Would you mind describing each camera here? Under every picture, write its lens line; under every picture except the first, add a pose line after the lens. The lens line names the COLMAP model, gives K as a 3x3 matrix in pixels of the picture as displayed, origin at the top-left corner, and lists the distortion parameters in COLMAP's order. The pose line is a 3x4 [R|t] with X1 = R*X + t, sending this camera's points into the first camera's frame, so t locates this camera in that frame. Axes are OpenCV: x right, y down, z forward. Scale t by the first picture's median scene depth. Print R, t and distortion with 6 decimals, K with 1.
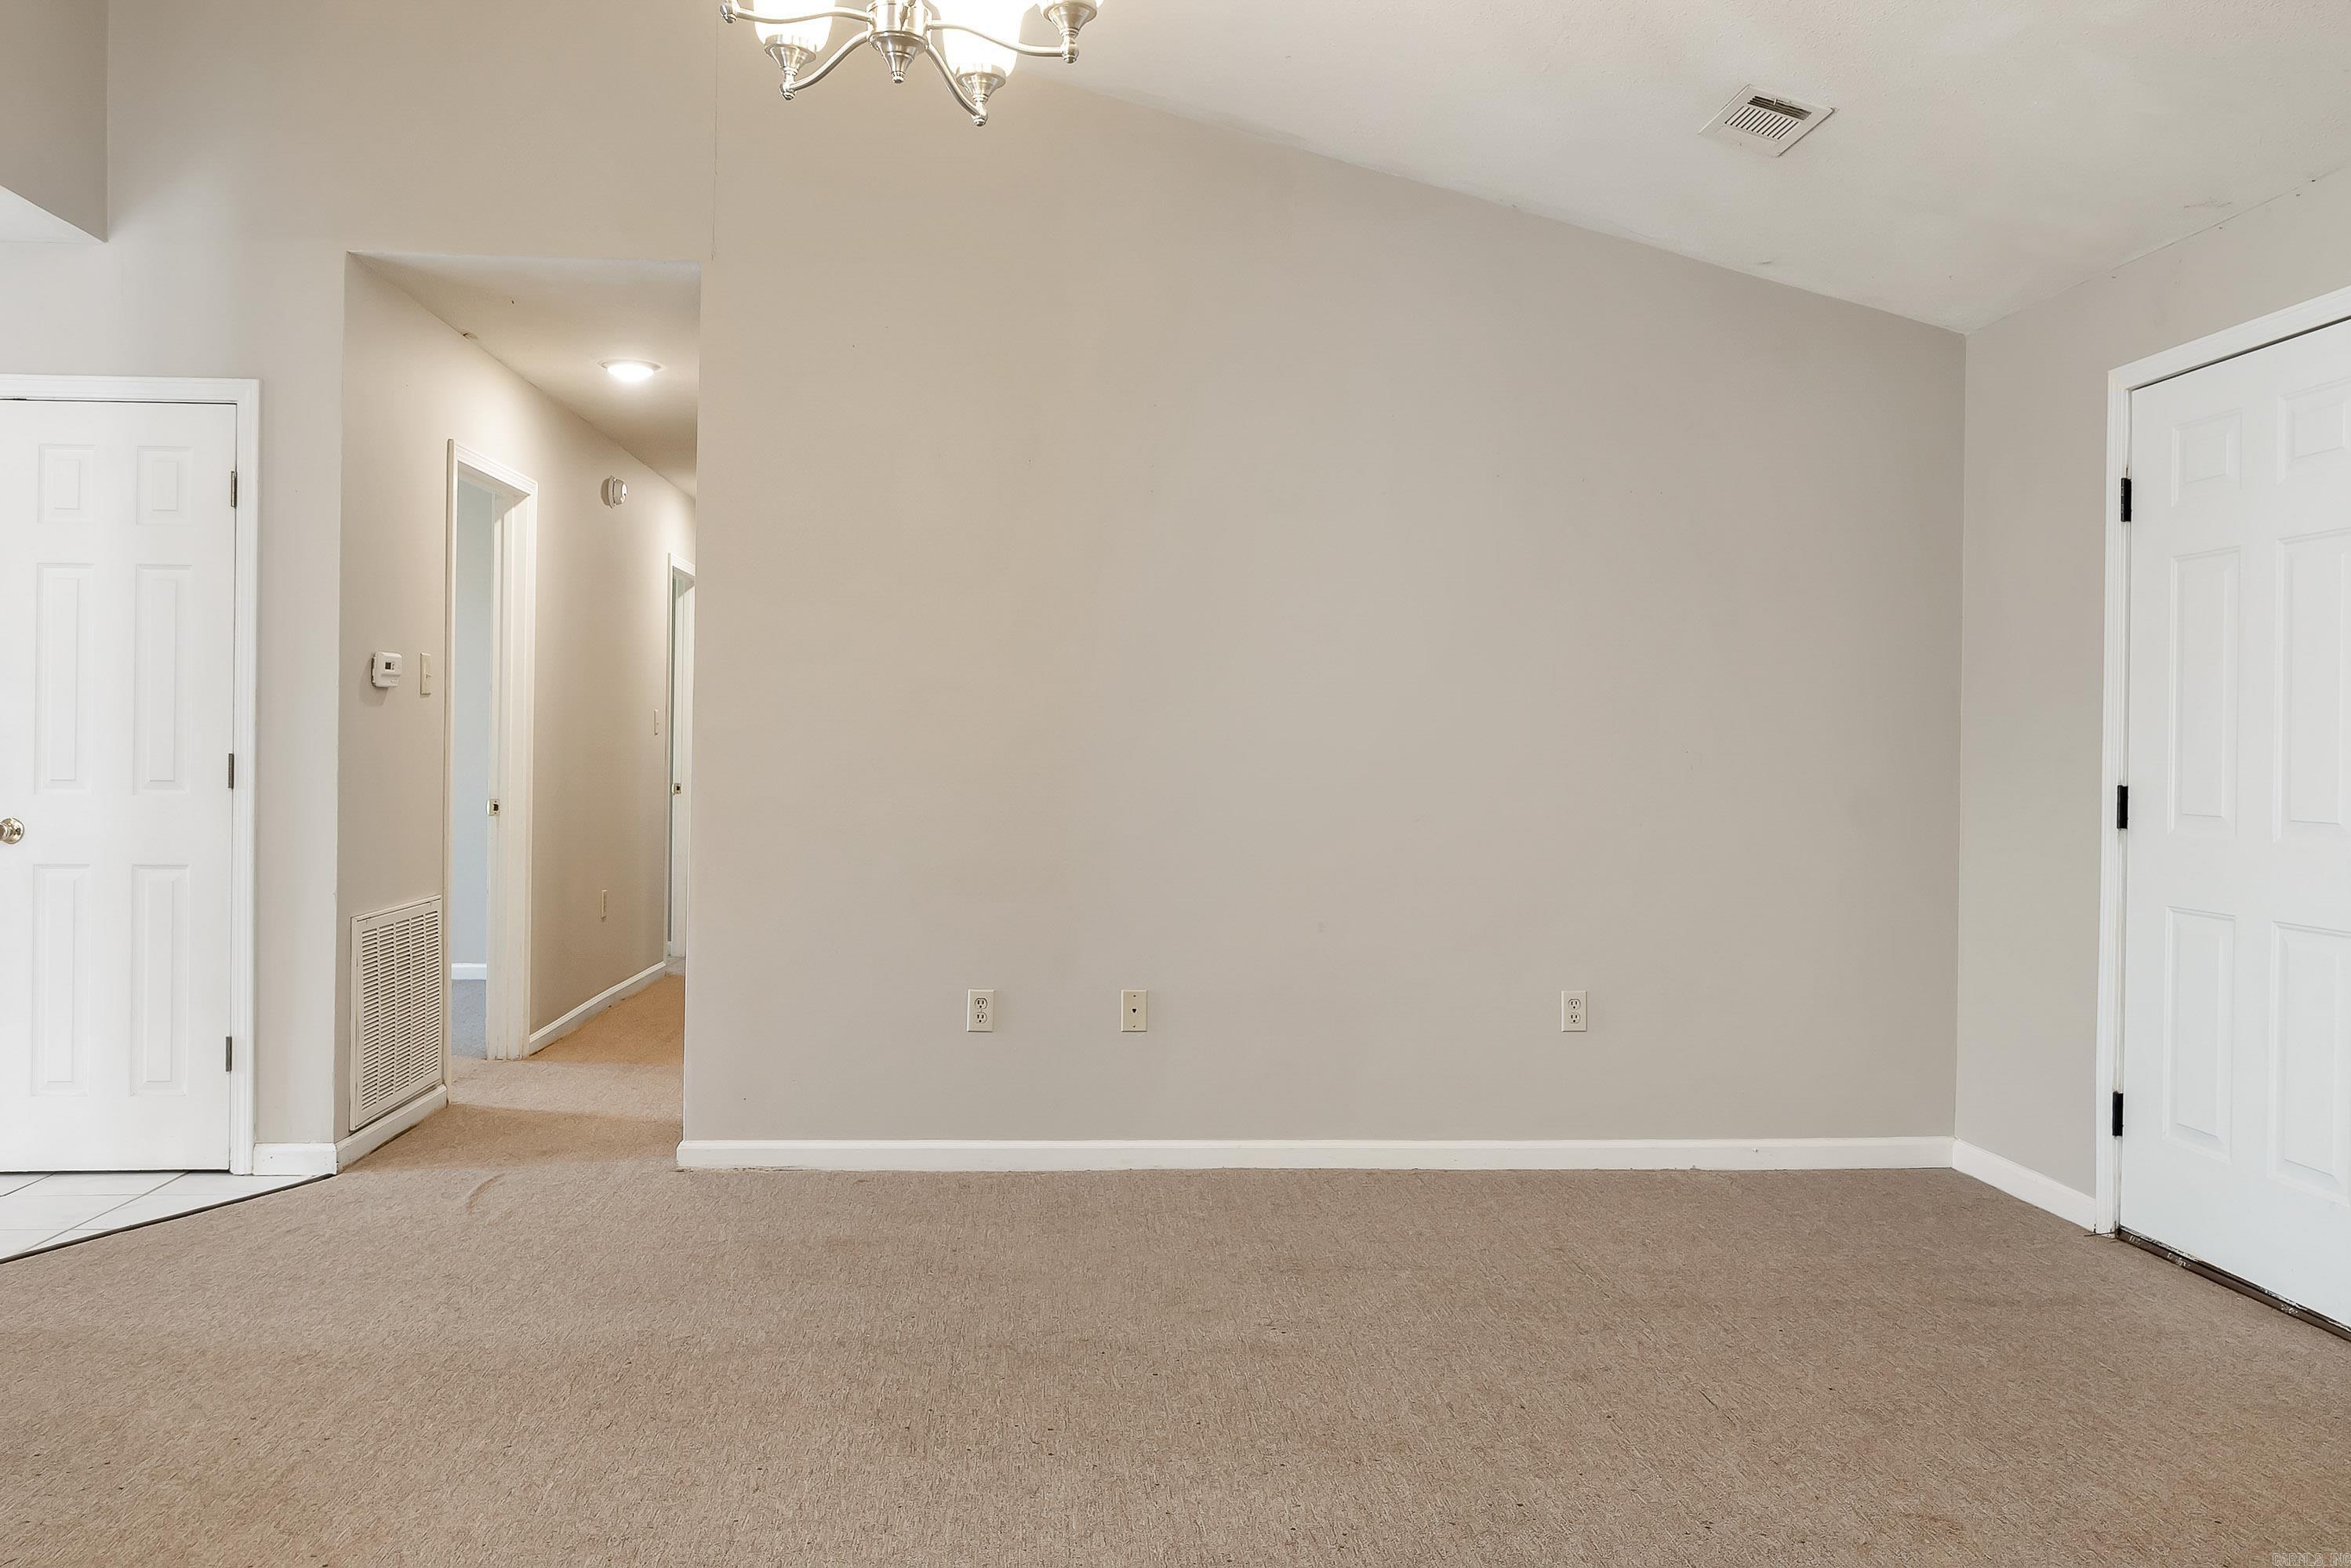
lens RADIAL K [[1752.2, 0, 1183.0], [0, 1752.2, 753.6], [0, 0, 1]] dist [-0.000994, 0.000781]
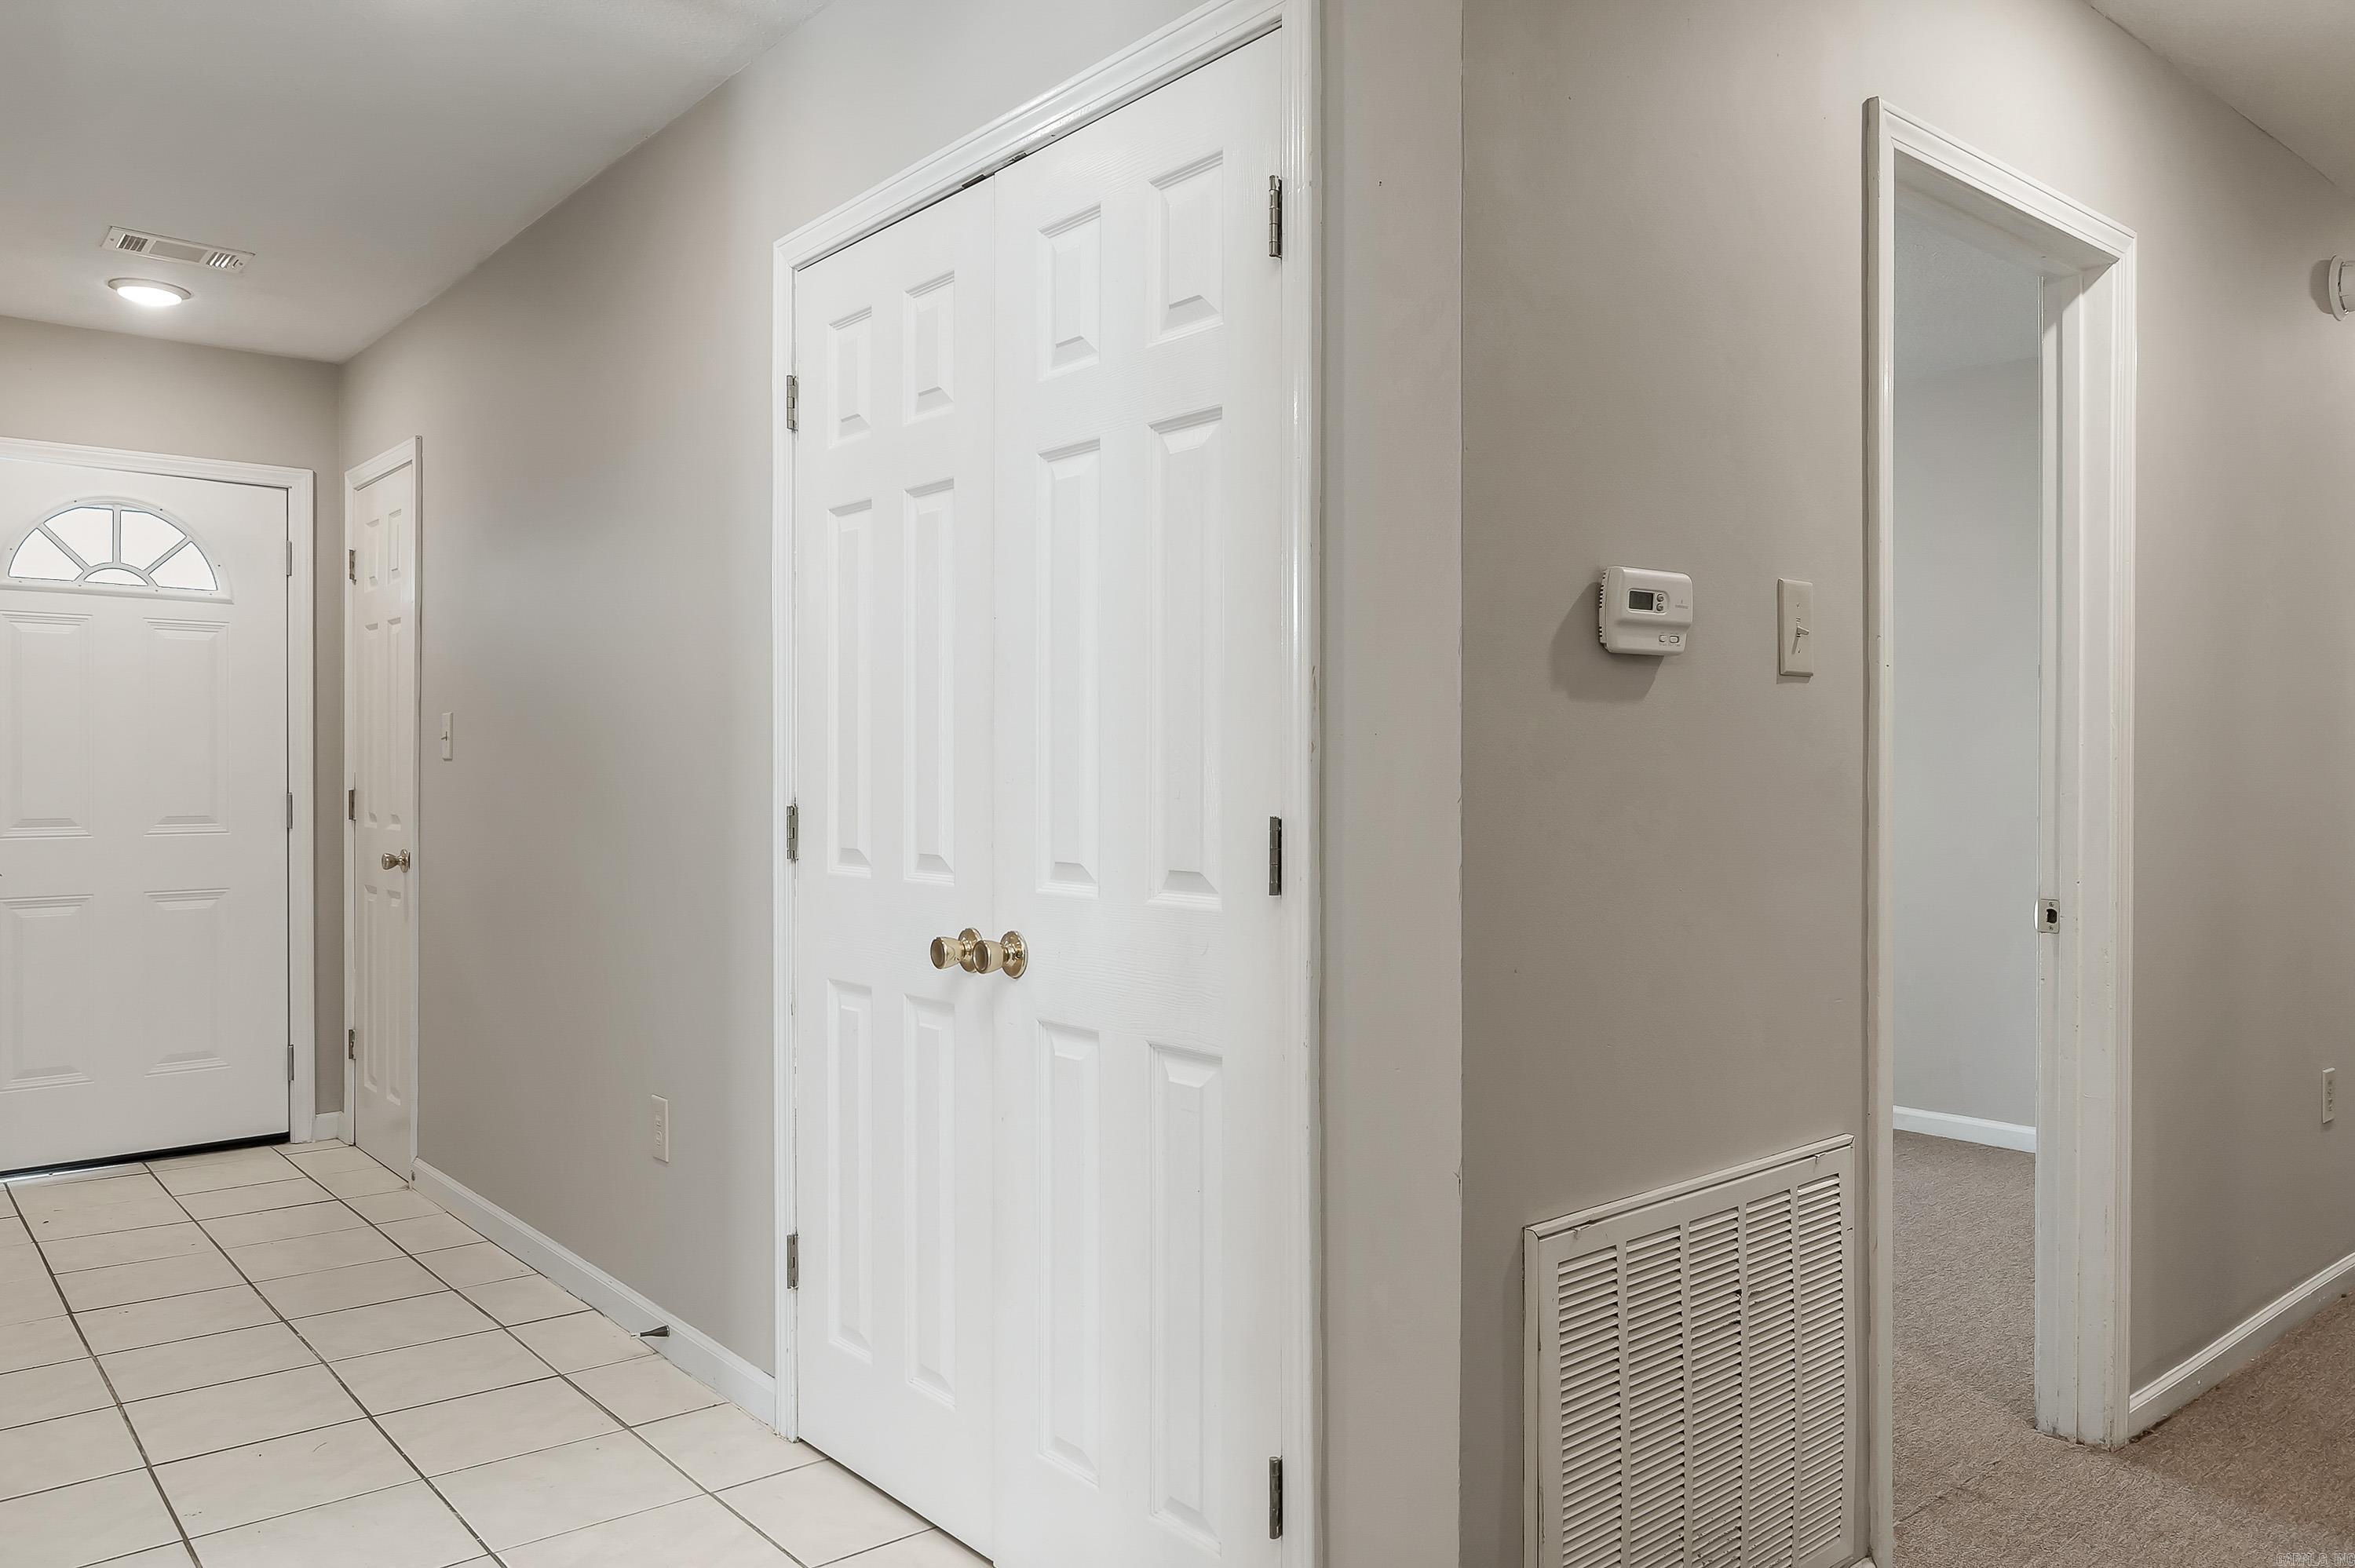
lens RADIAL K [[1652.6, 0, 1177.5], [0, 1652.6, 784.0], [0, 0, 1]] dist [0.001691, 0.001518]
pose [[0.583185, -0.008748, -0.812292, -0.233868], [0.005319, 0.999962, -0.006951, -0.006188], [0.812322, -0.000266, 0.583209, 0.784137]]
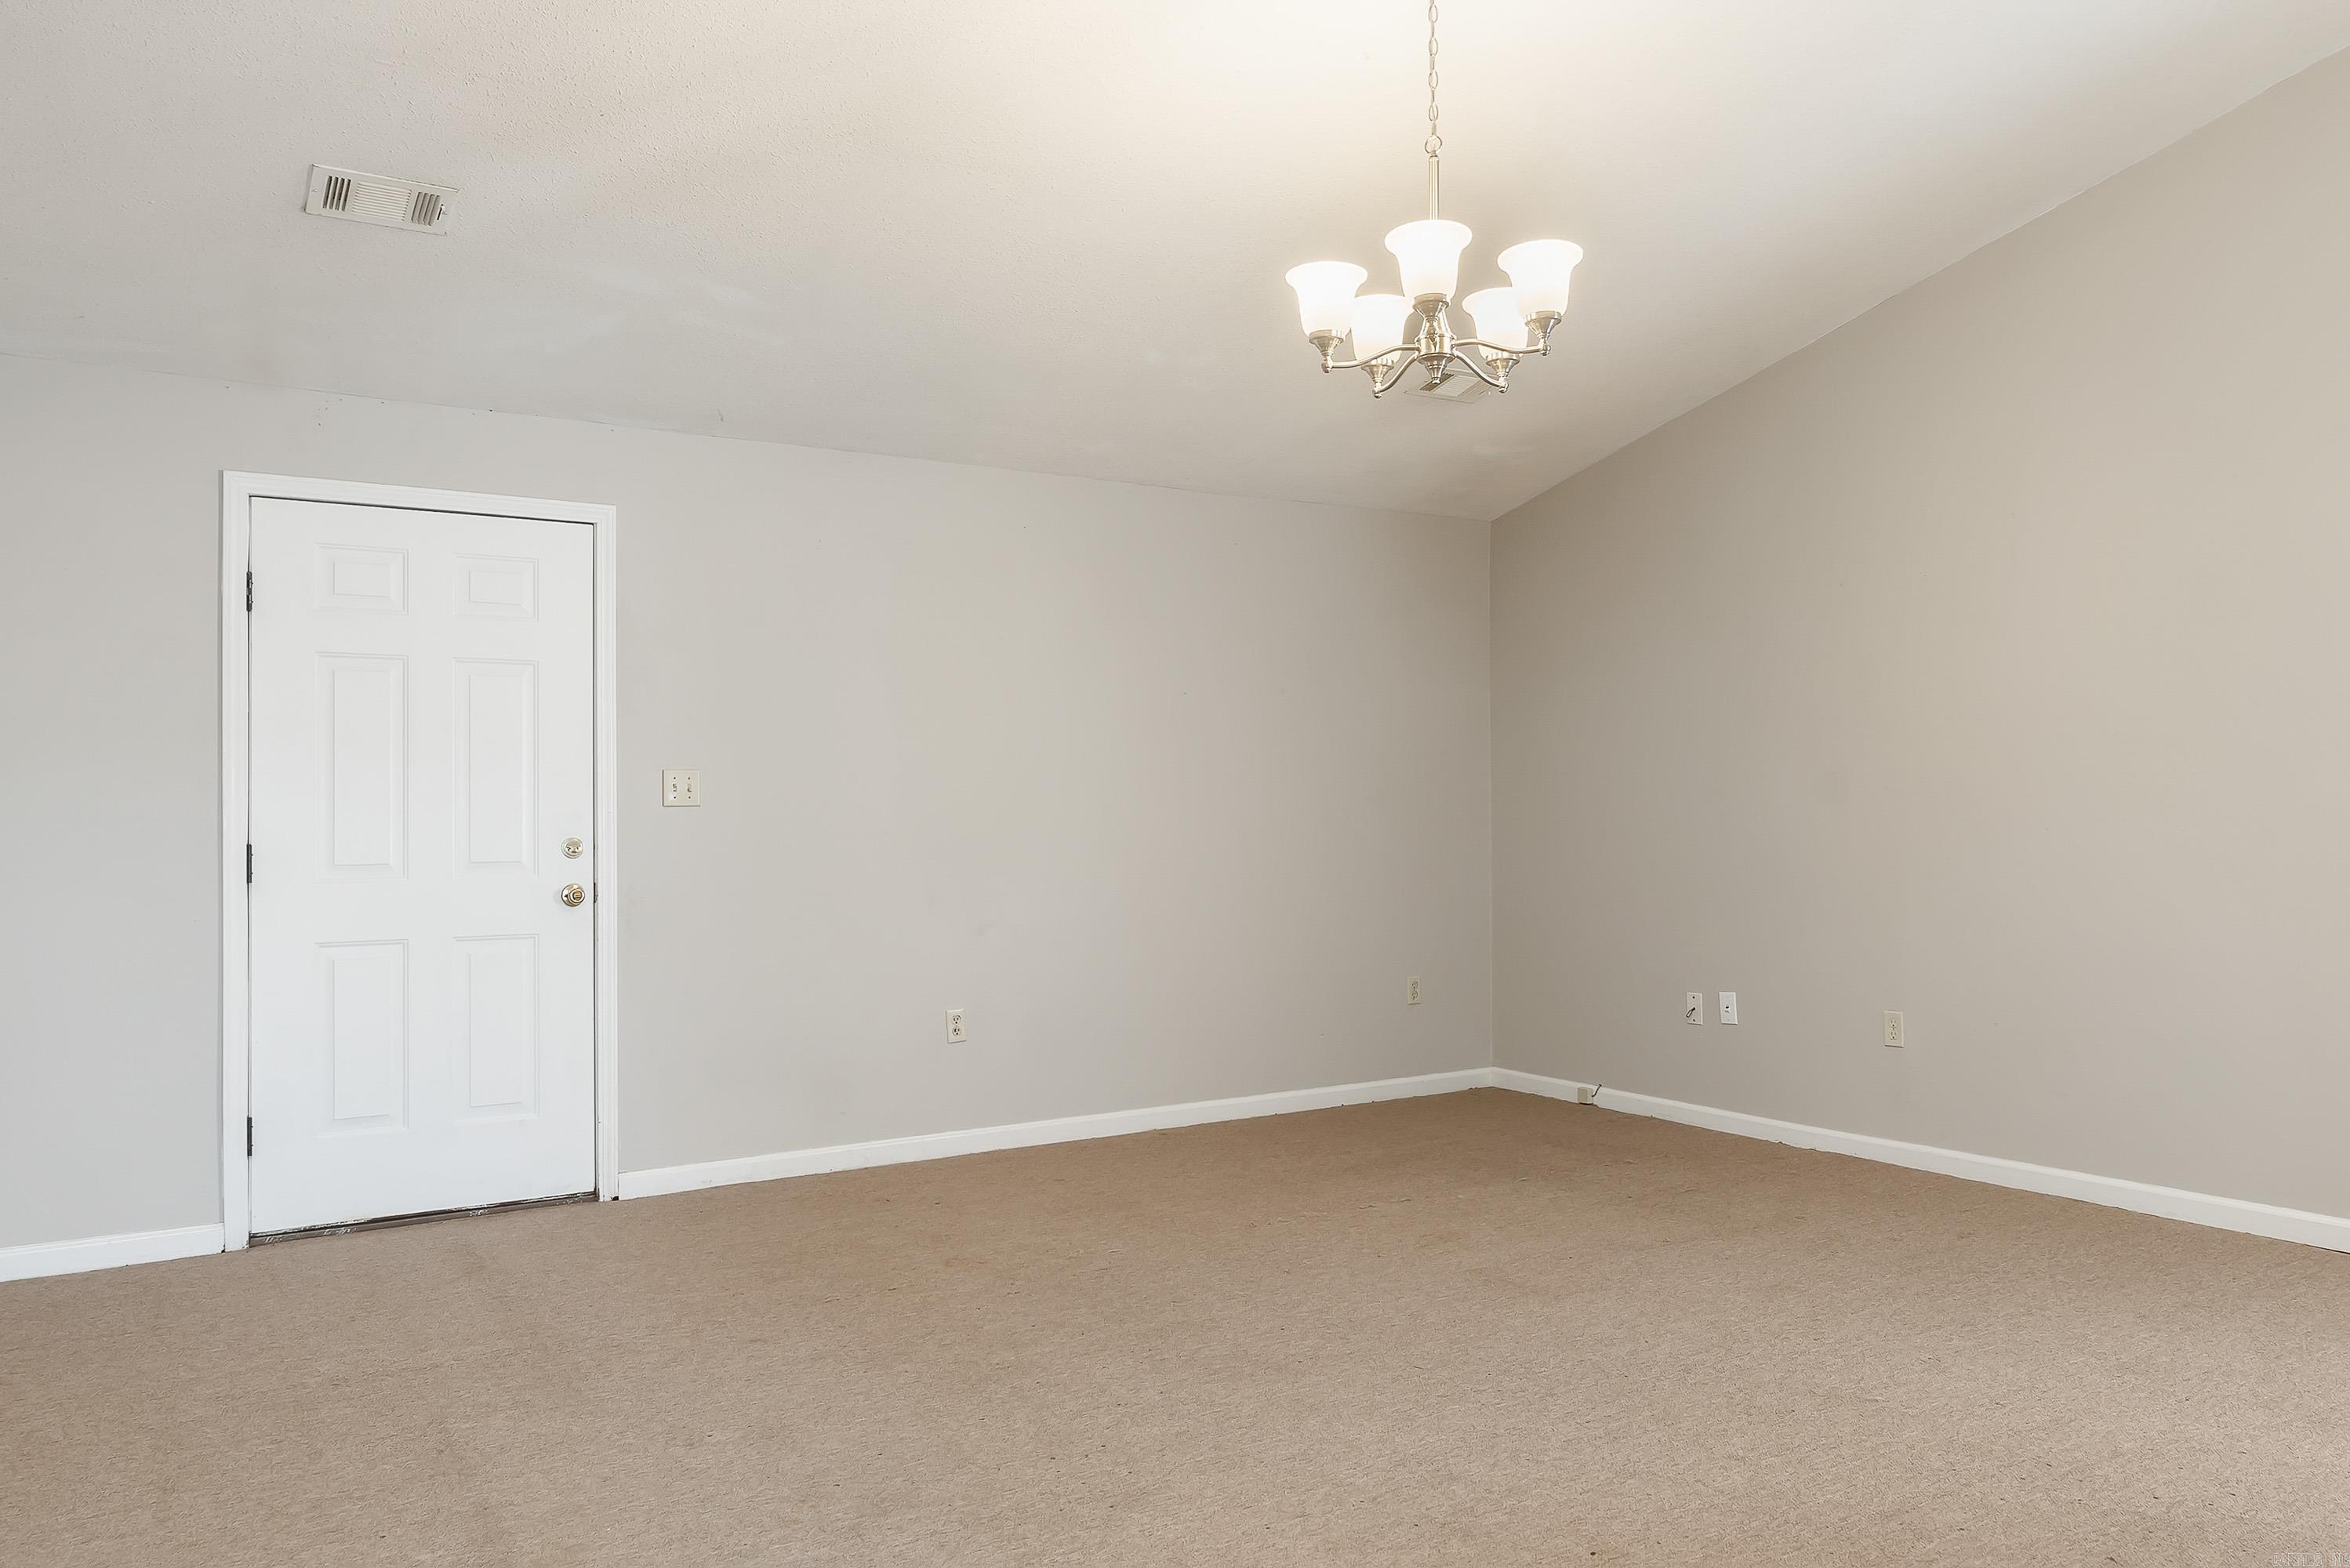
lens RADIAL K [[1667.4, 0, 1184.5], [0, 1667.4, 826.0], [0, 0, 1]] dist [-0.002429, -0.001643]
pose [[-0.469586, -0.015413, 0.882752, -0.687654], [0.004809, 0.999788, 0.020014, -0.012655], [-0.882874, 0.013643, -0.469412, 0.961114]]
